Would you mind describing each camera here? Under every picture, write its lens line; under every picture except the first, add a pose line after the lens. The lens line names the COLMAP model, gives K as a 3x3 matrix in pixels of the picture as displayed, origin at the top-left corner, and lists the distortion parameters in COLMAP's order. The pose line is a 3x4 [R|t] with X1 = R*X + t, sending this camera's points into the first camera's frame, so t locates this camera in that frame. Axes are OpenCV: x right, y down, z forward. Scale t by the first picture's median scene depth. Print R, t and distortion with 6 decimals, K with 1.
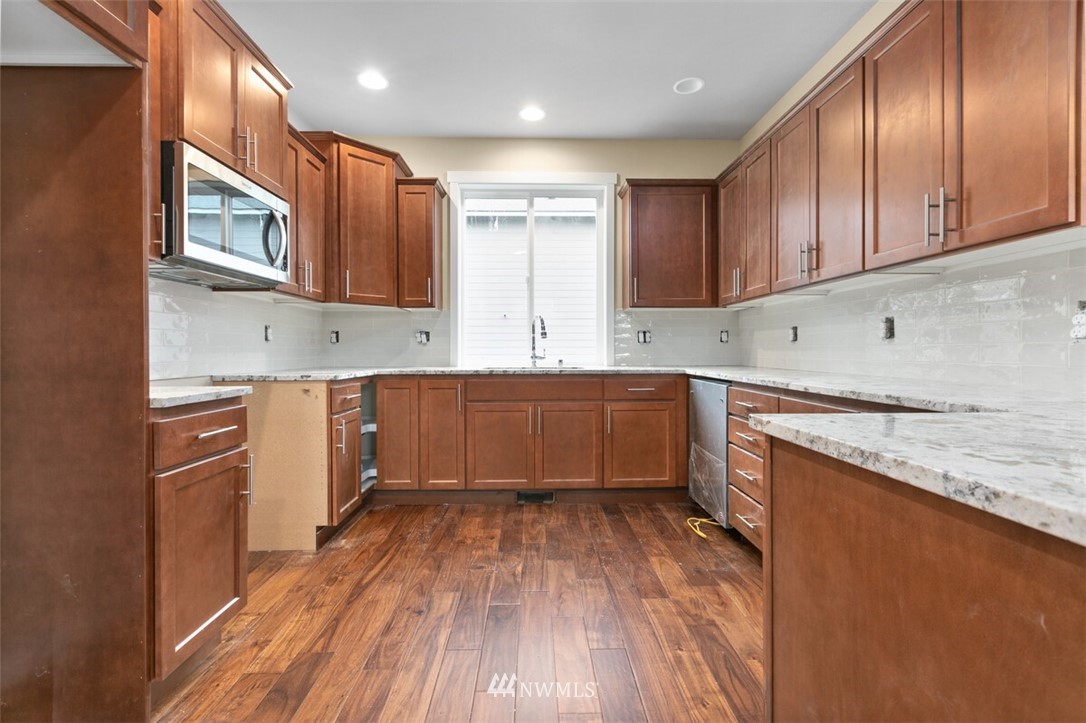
lens RADIAL K [[483.0, 0, 543.7], [0, 483.0, 353.7], [0, 0, 1]] dist [-0.004505, 0.002847]
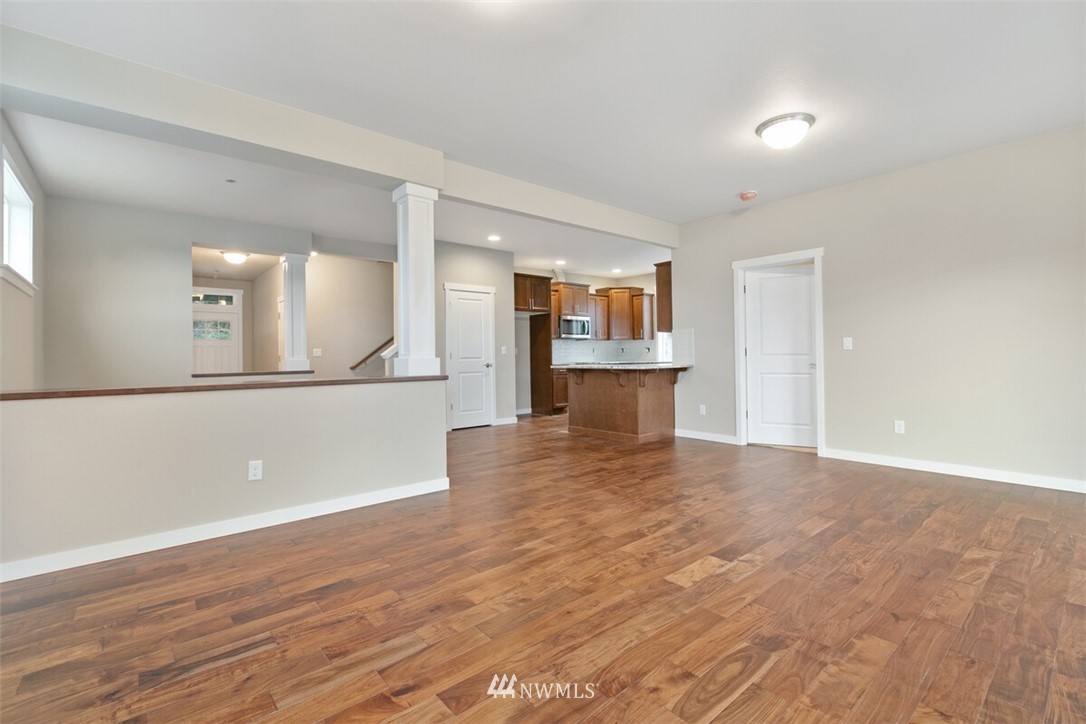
lens RADIAL K [[483.0, 0, 551.8], [0, 483.0, 351.5], [0, 0, 1]] dist [-0.004505, 0.002847]
pose [[0.641097, -0.012468, -0.767359, 1.694392], [0.000217, 0.999871, -0.016065, 0.017579], [0.767460, 0.010133, 0.641017, -1.278031]]
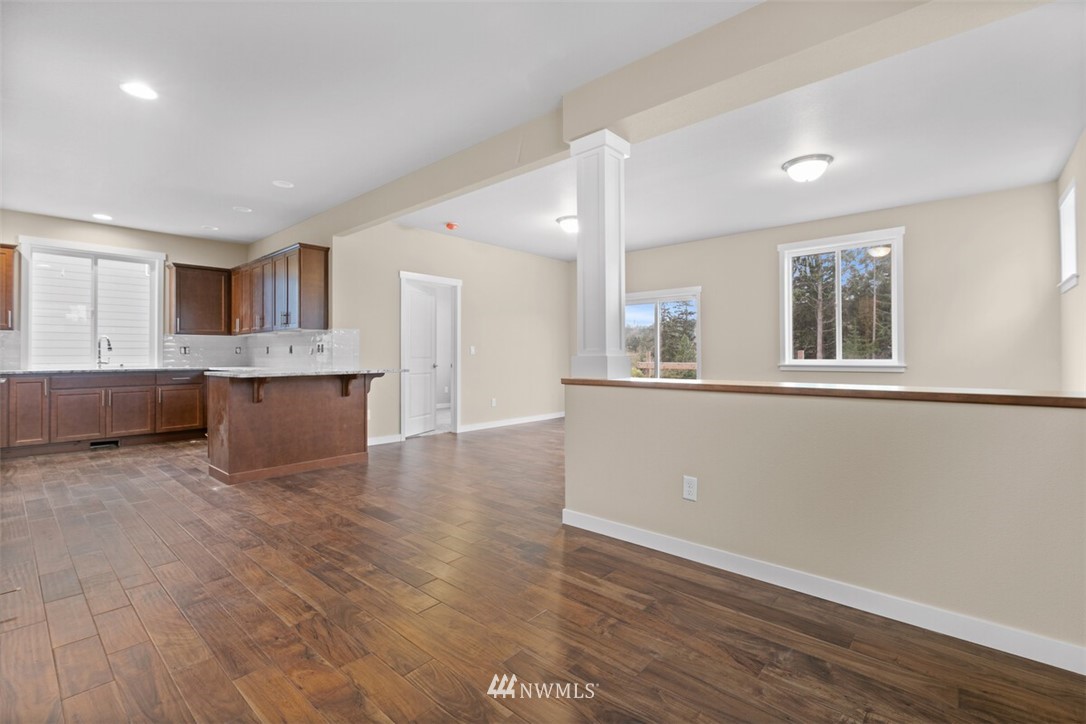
lens RADIAL K [[483.0, 0, 542.6], [0, 483.0, 348.5], [0, 0, 1]] dist [-0.004505, 0.002847]
pose [[0.682059, 0.009740, 0.731233, -0.217430], [0.009320, 0.999714, -0.022009, 0.010011], [-0.731238, 0.021827, 0.681773, -1.339699]]
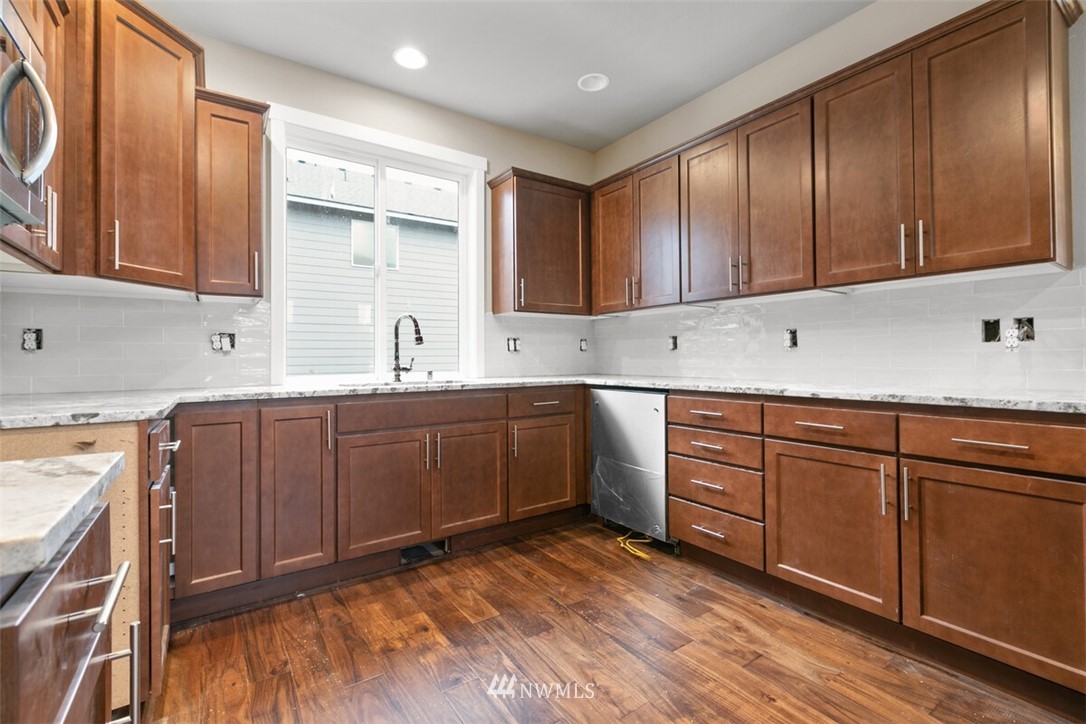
lens RADIAL K [[483.0, 0, 547.1], [0, 483.0, 346.4], [0, 0, 1]] dist [-0.004505, 0.002847]
pose [[0.834364, 0.008096, 0.551154, -0.288642], [0.010959, 0.999451, -0.031272, -0.002721], [-0.551104, 0.032133, 0.833817, 0.253532]]
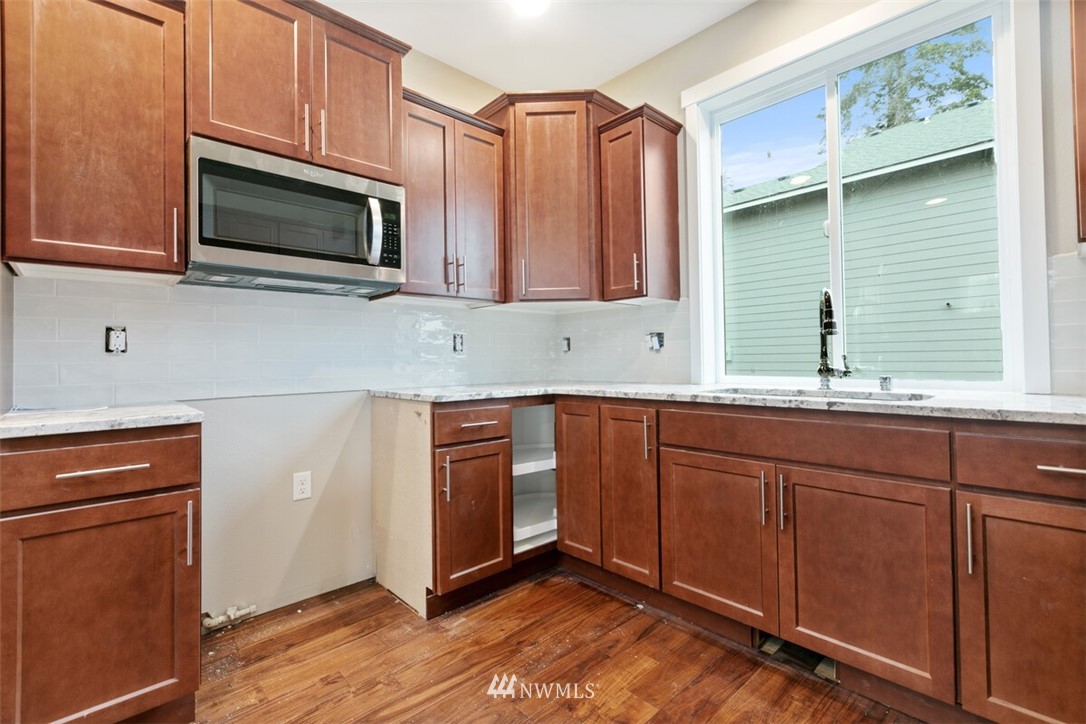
lens RADIAL K [[483.0, 0, 547.6], [0, 483.0, 350.3], [0, 0, 1]] dist [-0.004505, 0.002847]
pose [[0.666110, -0.021514, -0.745543, 0.199445], [0.006848, 0.999718, -0.022730, -0.006500], [0.745822, 0.010035, 0.666070, 0.492980]]
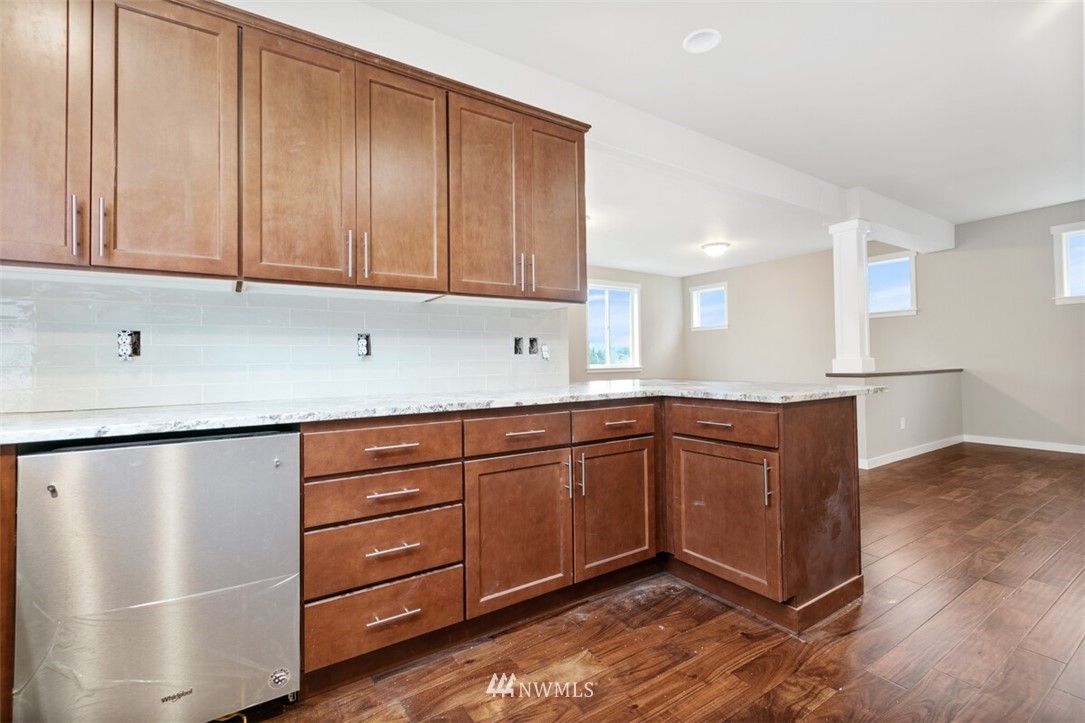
lens RADIAL K [[482.6, 0, 541.3], [0, 482.6, 348.0], [0, 0, 1]] dist [-0.004505, 0.002847]
pose [[-0.530298, 0.032410, 0.847192, -0.205597], [0.020748, 0.999466, -0.025248, -0.010452], [-0.847557, 0.004189, -0.530687, 0.853162]]
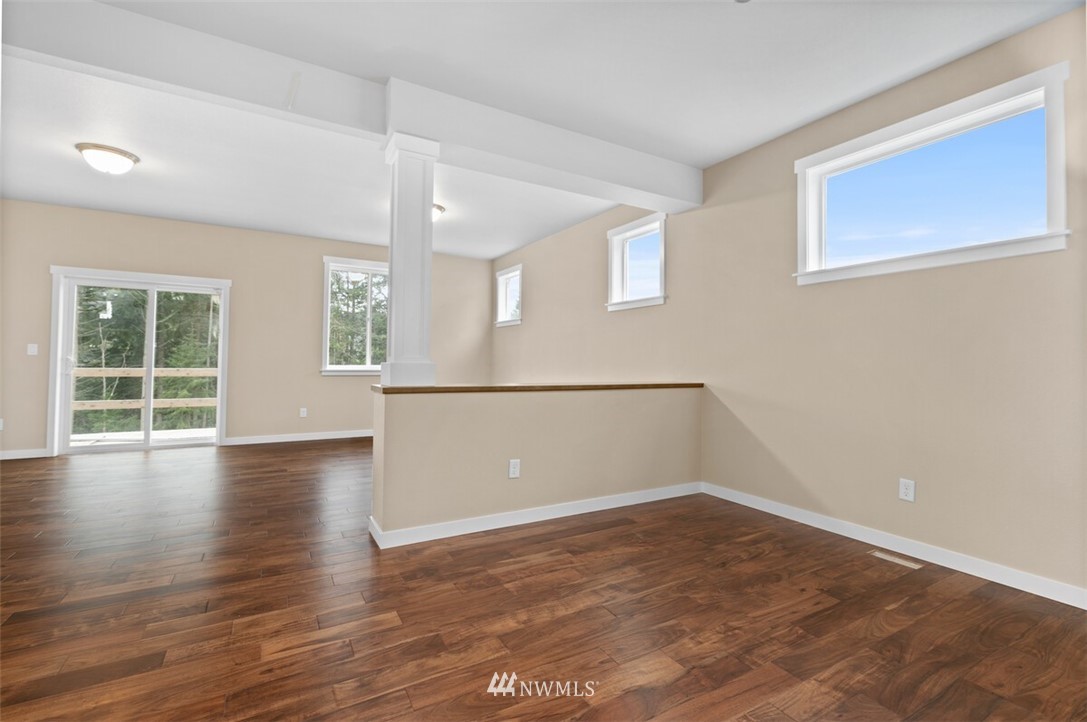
lens RADIAL K [[483.5, 0, 543.3], [0, 483.5, 345.6], [0, 0, 1]] dist [-0.004505, 0.002847]
pose [[-0.480443, 0.026340, 0.876630, -0.384875], [-0.004170, 0.999469, -0.032316, 0.000555], [-0.877016, -0.019182, -0.480078, -0.555229]]
